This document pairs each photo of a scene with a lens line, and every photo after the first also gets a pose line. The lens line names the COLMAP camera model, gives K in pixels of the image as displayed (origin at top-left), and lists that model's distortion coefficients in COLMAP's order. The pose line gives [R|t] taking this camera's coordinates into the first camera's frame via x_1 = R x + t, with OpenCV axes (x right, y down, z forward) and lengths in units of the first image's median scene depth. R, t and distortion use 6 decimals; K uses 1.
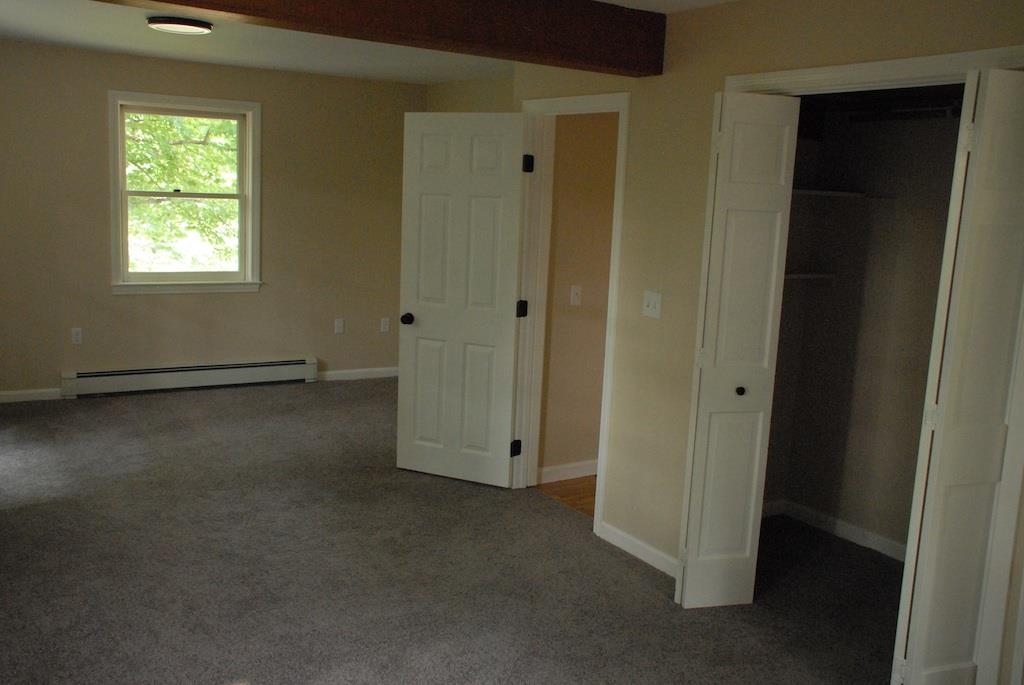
lens RADIAL K [[965.3, 0, 514.7], [0, 965.3, 346.9], [0, 0, 1]] dist [-0.013088, 0.000000]
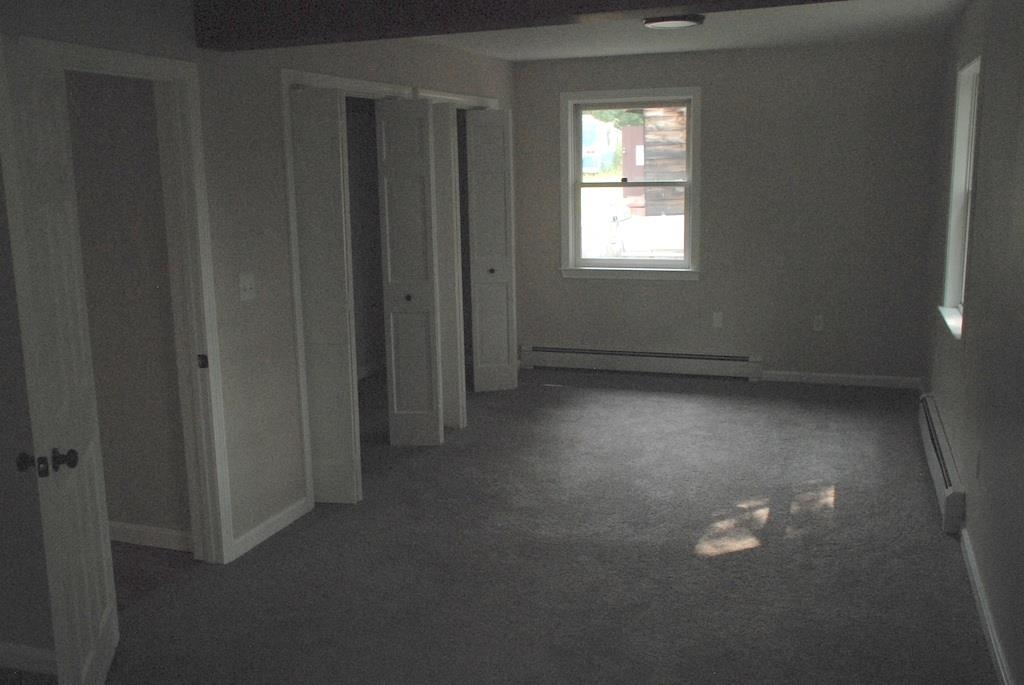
lens RADIAL K [[965.3, 0, 517.0], [0, 965.3, 337.3], [0, 0, 1]] dist [-0.013088, 0.000000]
pose [[0.621095, 0.083402, -0.779285, 0.402333], [-0.081616, 0.995798, 0.041526, -0.028230], [0.779474, 0.037811, 0.625292, 0.269245]]
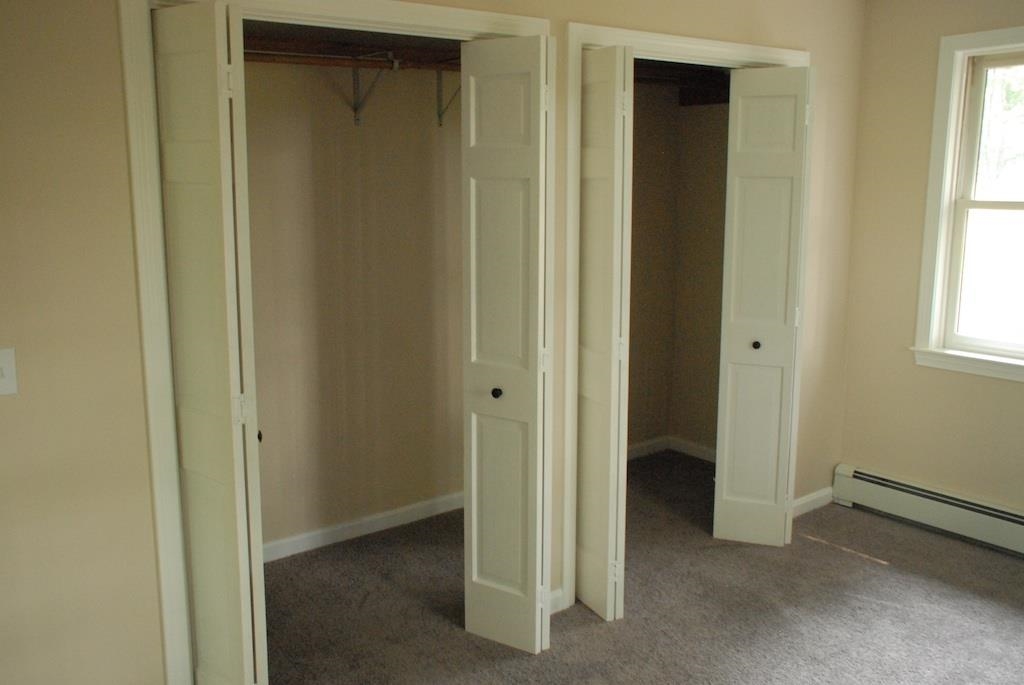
lens RADIAL K [[965.3, 0, 507.4], [0, 965.3, 344.3], [0, 0, 1]] dist [-0.013088, 0.000000]
pose [[0.105059, 0.143654, -0.984036, 0.165900], [-0.163023, 0.978613, 0.125457, -0.100988], [0.981013, 0.147240, 0.126231, 0.642704]]
